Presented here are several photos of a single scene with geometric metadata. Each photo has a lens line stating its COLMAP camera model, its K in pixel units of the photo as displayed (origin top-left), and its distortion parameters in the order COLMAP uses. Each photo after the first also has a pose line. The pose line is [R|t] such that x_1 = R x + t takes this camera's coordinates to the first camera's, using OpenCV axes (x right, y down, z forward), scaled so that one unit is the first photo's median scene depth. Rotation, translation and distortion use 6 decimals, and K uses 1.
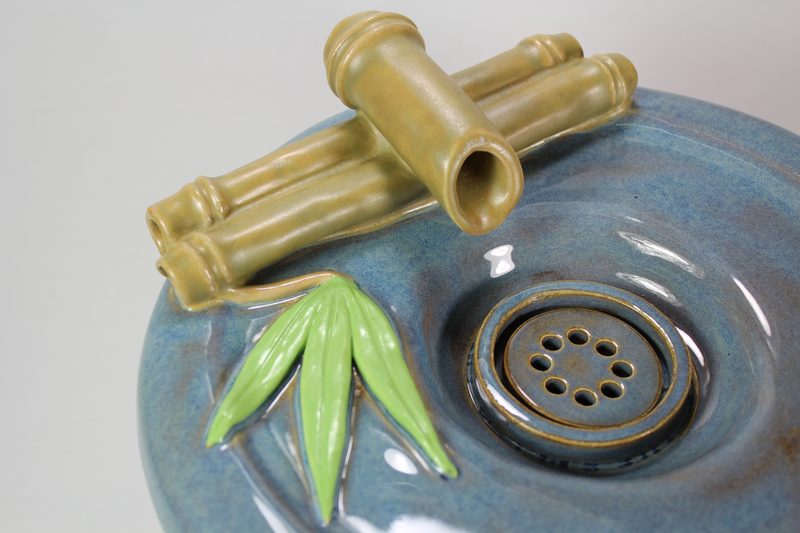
lens RADIAL K [[1096.7, 0, 398.9], [0, 1096.7, 267.4], [0, 0, 1]] dist [-0.040364, 0.000000]
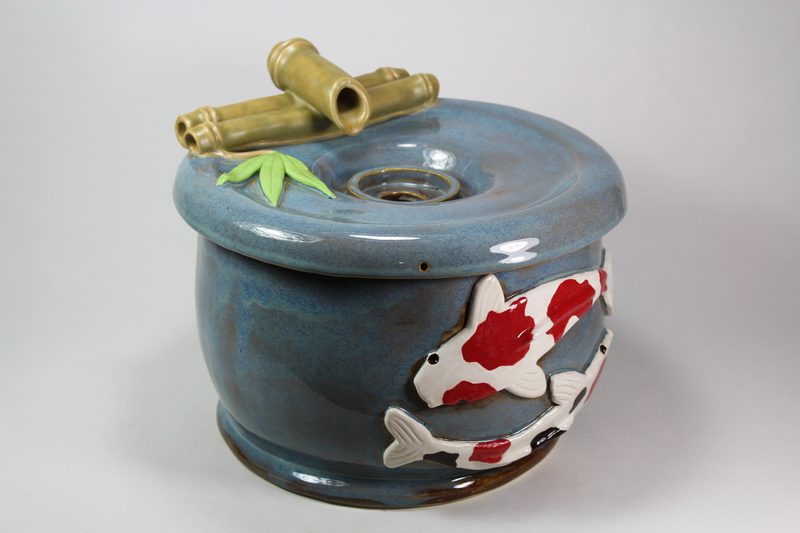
lens RADIAL K [[1550.6, 0, 400.6], [0, 1550.6, 265.7], [0, 0, 1]] dist [0.000307, 0.000000]
pose [[0.998470, -0.012127, 0.053958, 0.012071], [0.030968, 0.930953, -0.363824, 1.219448], [-0.045820, 0.364938, 0.929904, -1.500582]]
